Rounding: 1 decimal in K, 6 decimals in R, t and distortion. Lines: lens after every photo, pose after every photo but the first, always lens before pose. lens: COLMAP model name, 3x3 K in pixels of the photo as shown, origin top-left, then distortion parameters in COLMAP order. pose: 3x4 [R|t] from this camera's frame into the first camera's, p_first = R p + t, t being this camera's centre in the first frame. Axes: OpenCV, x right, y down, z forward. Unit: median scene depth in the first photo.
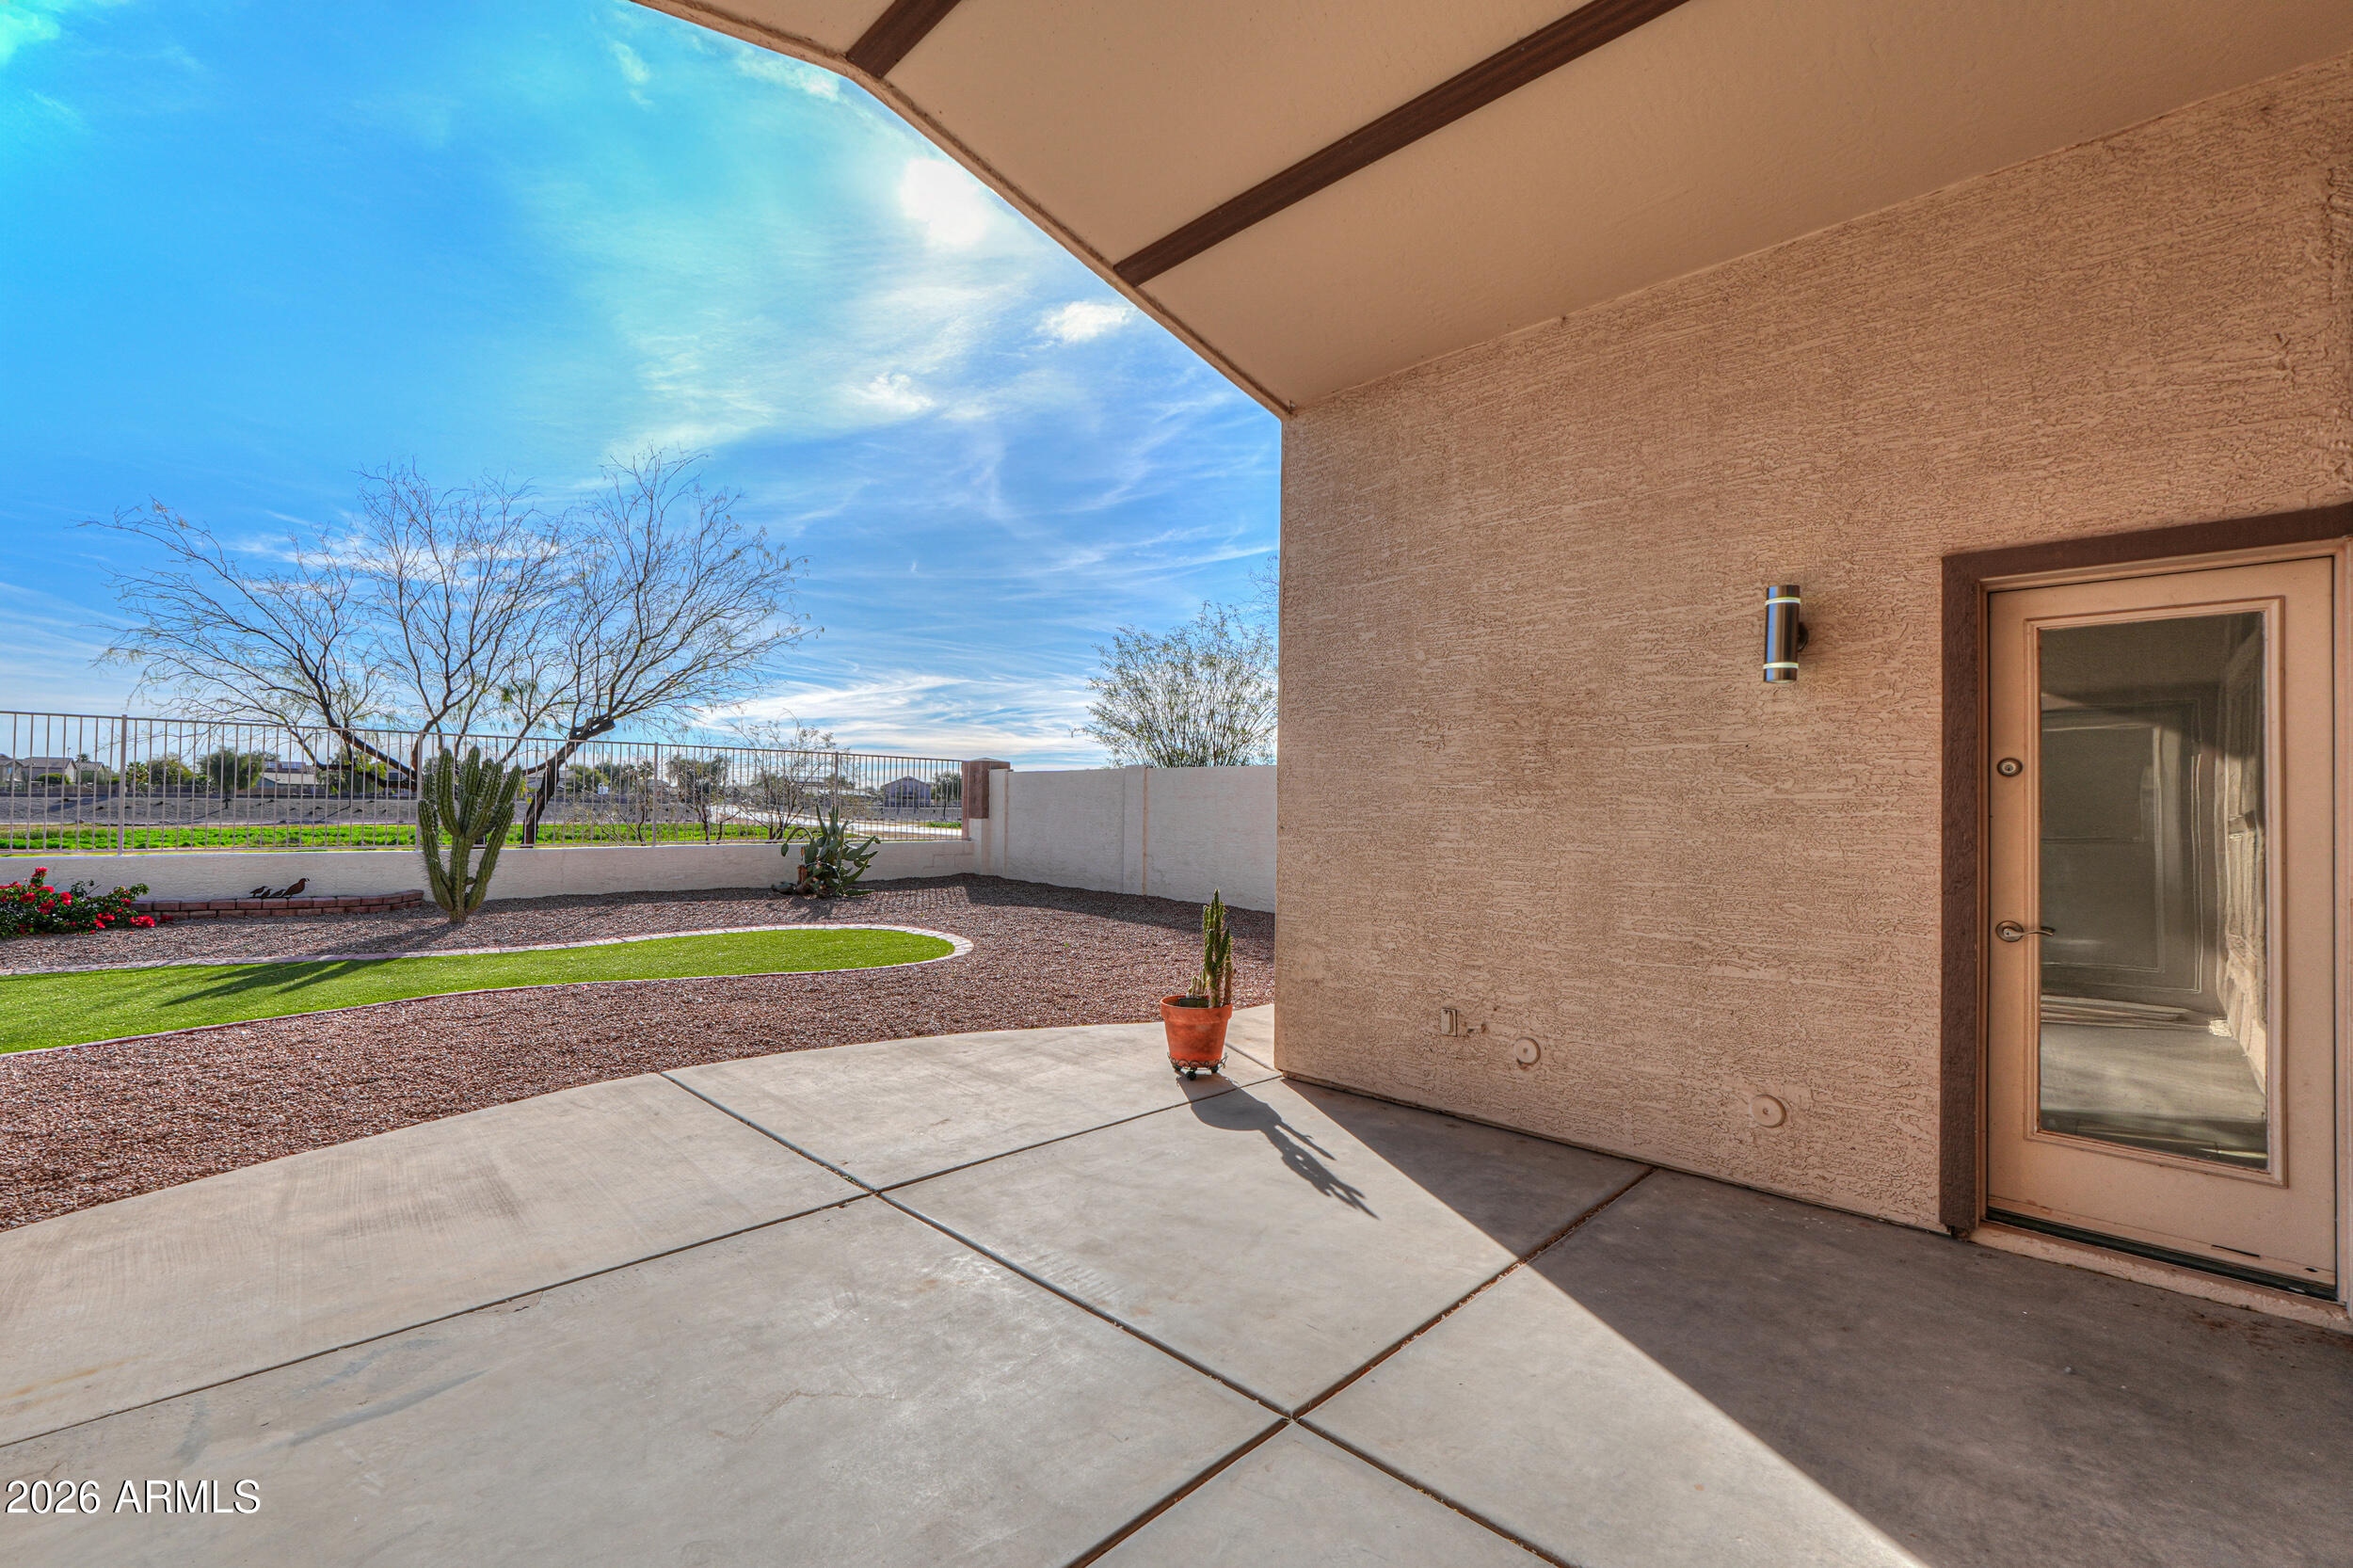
lens RADIAL K [[1000.9, 0, 1135.3], [0, 1000.9, 796.7], [0, 0, 1]] dist [0.003489, 0.000397]
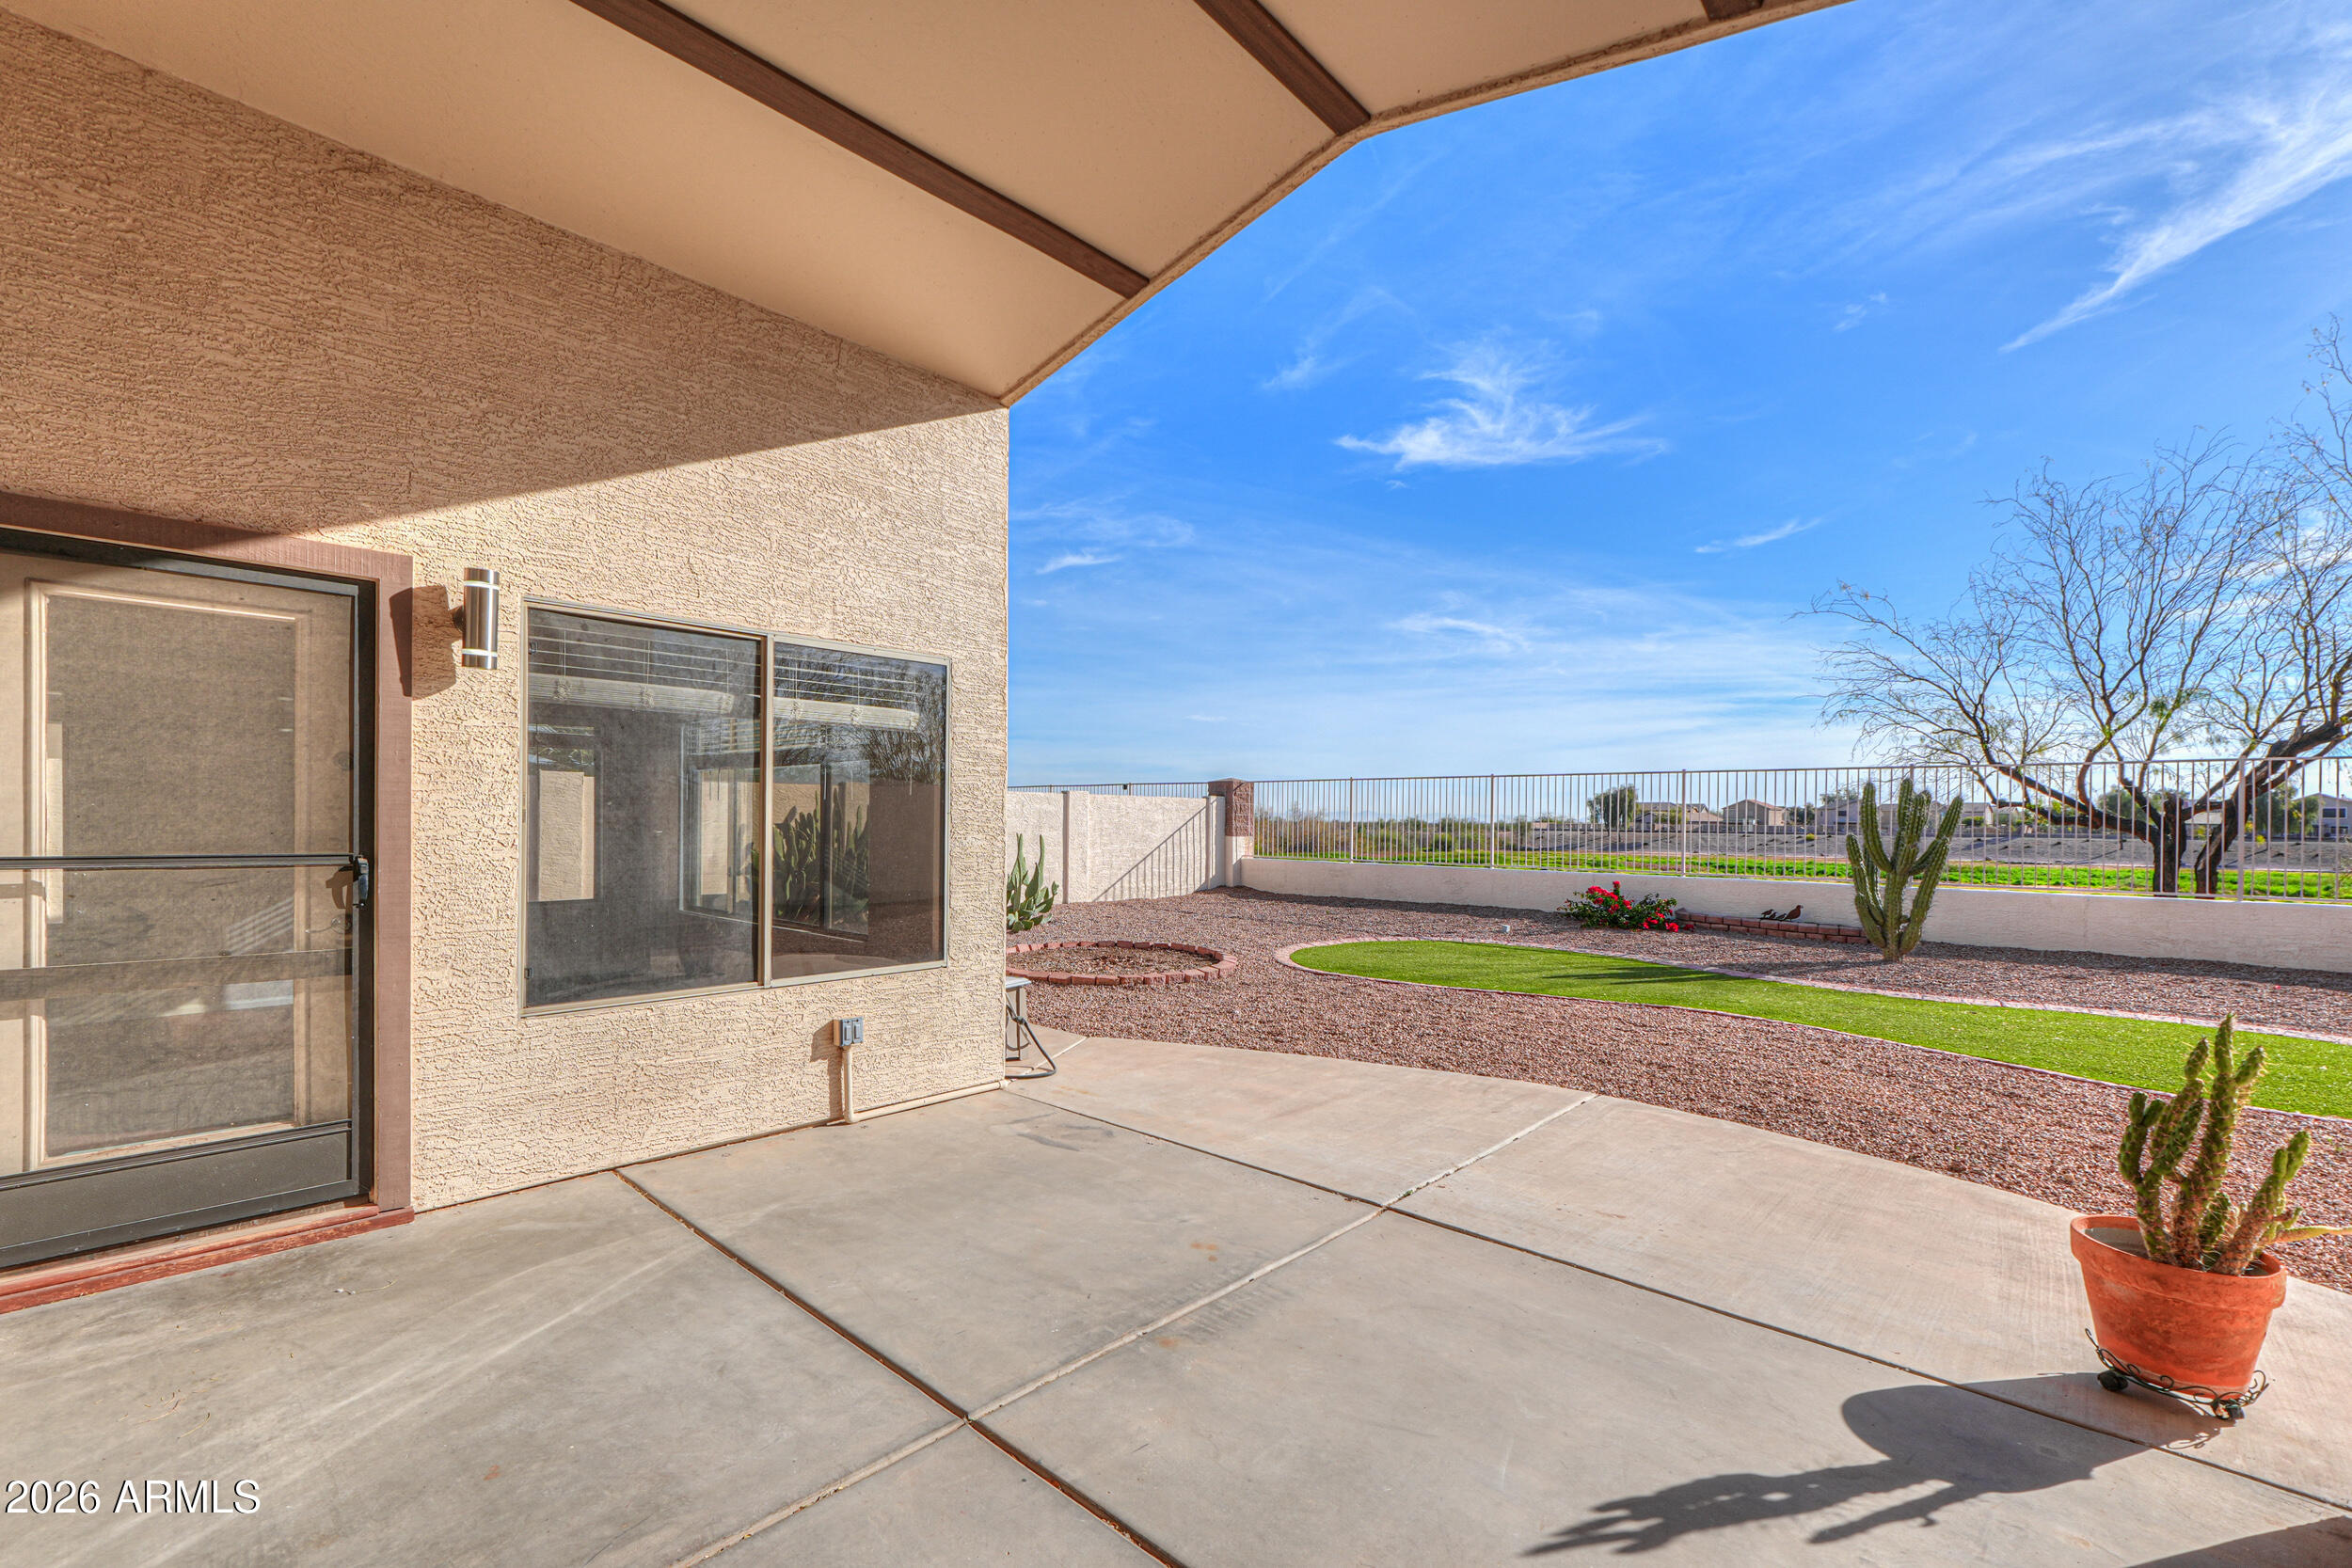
lens RADIAL K [[1000.4, 0, 1161.0], [0, 1000.4, 832.3], [0, 0, 1]] dist [0.003489, 0.000397]
pose [[0.047185, -0.003393, -0.998880, 0.617435], [-0.002330, 0.999991, -0.003507, 0.015126], [0.998883, 0.002493, 0.047176, 0.599518]]
